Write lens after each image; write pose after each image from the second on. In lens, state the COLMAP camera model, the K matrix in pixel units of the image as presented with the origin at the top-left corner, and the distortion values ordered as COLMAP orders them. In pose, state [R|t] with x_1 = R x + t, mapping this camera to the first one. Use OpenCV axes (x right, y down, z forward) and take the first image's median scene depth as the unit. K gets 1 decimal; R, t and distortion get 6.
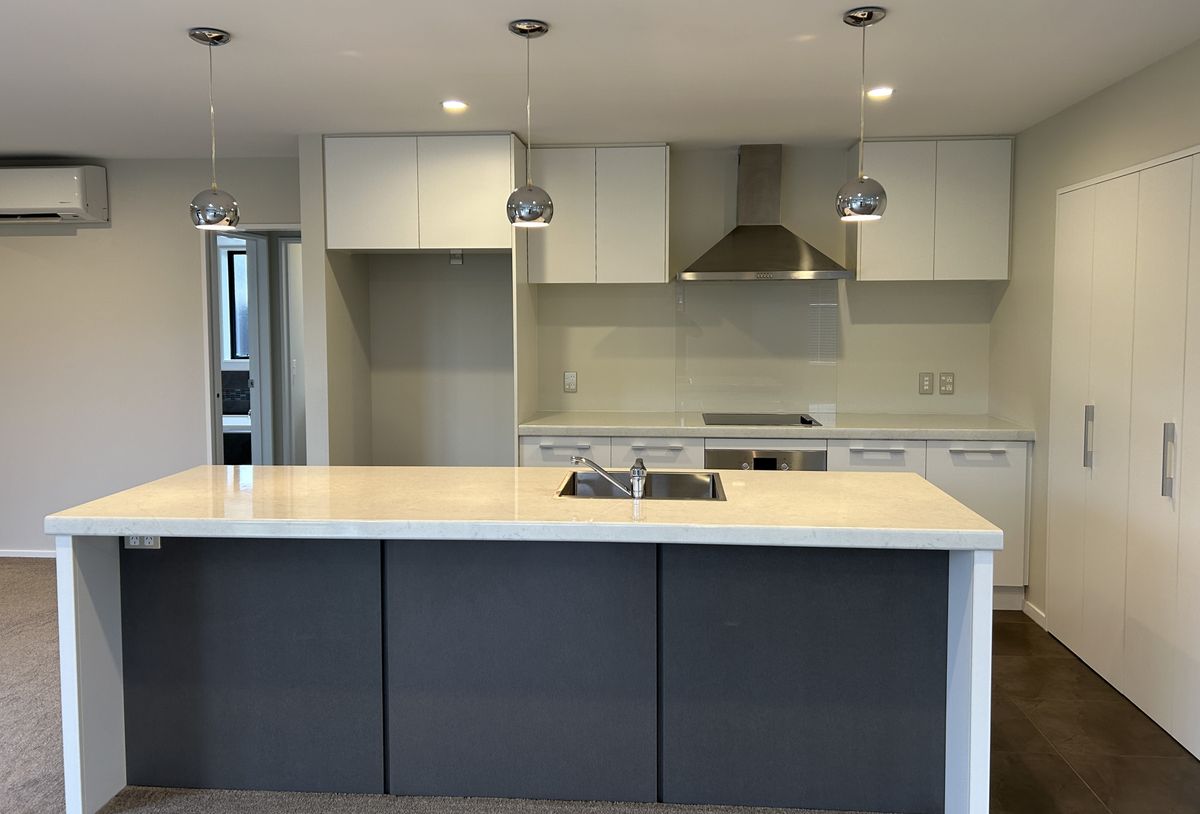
lens RADIAL K [[941.6, 0, 597.1], [0, 941.6, 388.6], [0, 0, 1]] dist [0.062007, -0.003810]
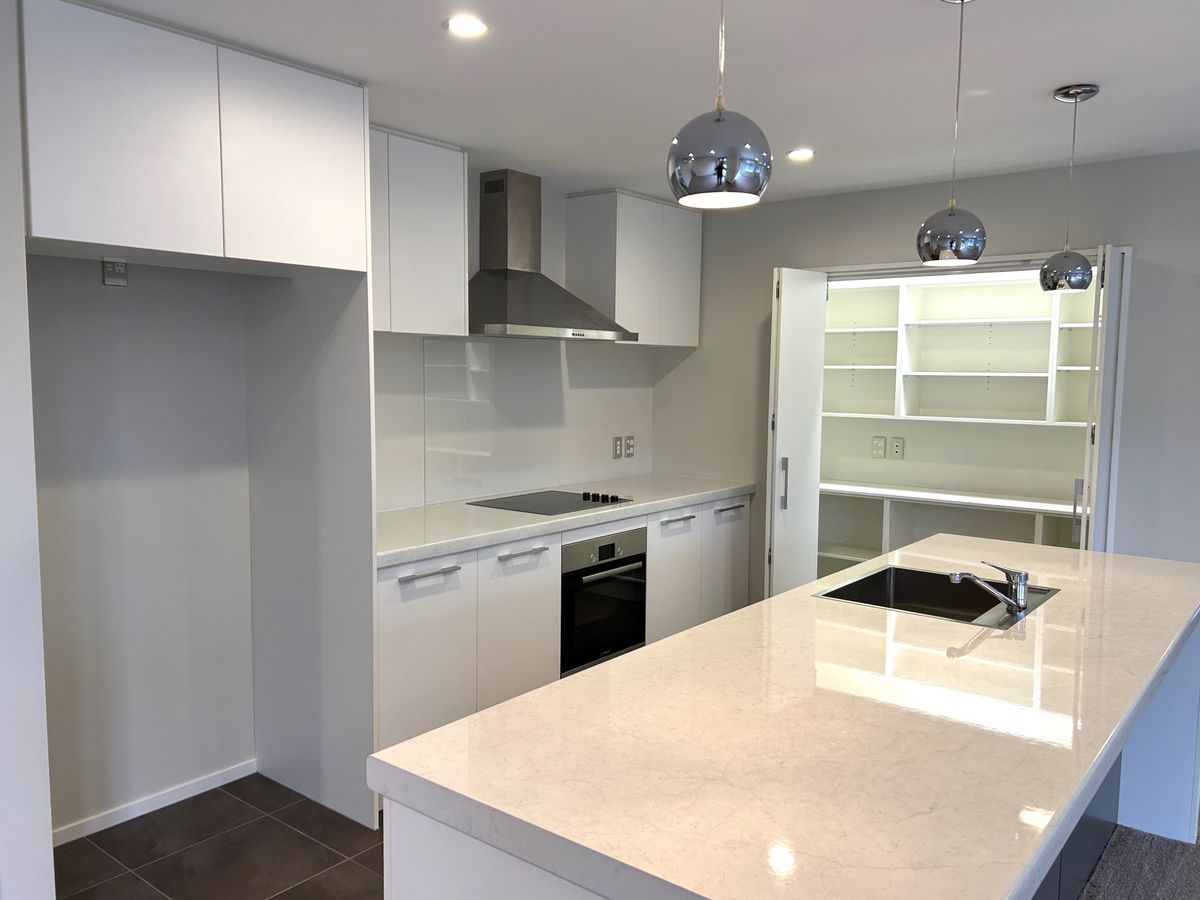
lens RADIAL K [[920.2, 0, 600.0], [0, 920.2, 450.0], [0, 0, 1]] dist [0.044349, 0.000054]
pose [[0.552933, -0.064465, 0.830728, -0.495664], [0.055384, 0.997641, 0.040554, -0.046069], [-0.831383, 0.023585, 0.555199, 0.509104]]
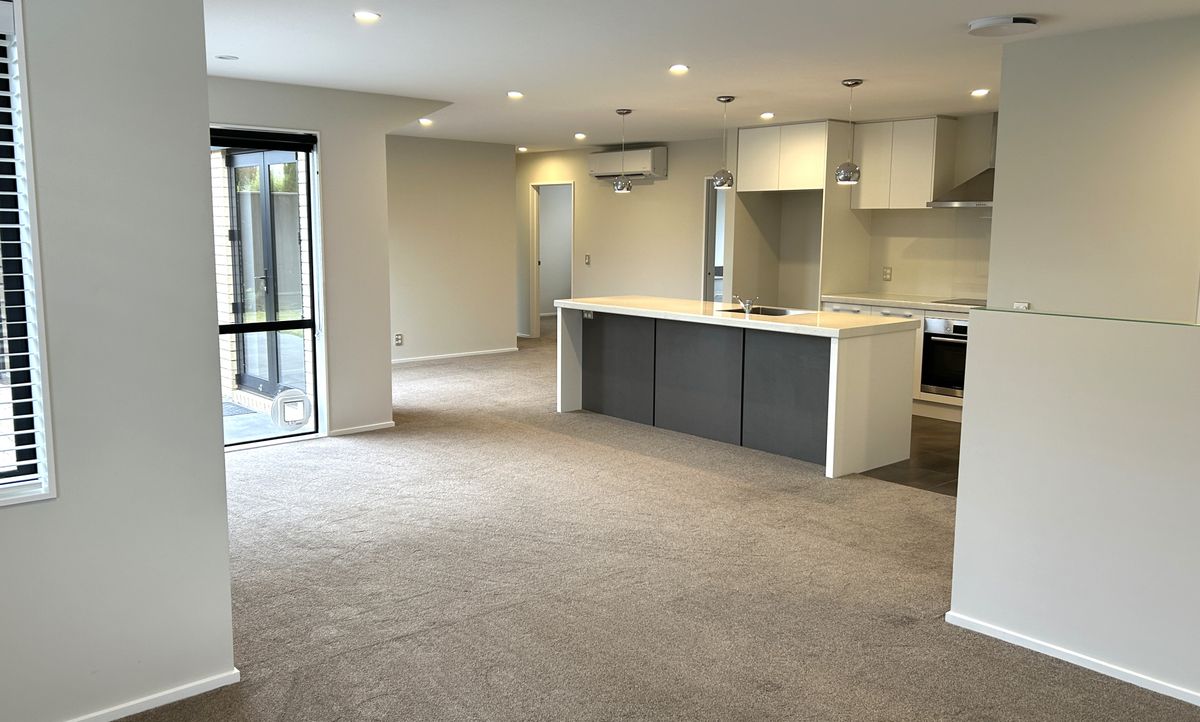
lens RADIAL K [[973.3, 0, 600.0], [0, 973.3, 361.0], [0, 0, 1]] dist [0.155575, -0.001520]
pose [[0.730527, 0.109056, -0.674119, 0.813087], [-0.071110, 0.993948, 0.083736, 0.036425], [0.679171, -0.013235, 0.733861, -0.553213]]
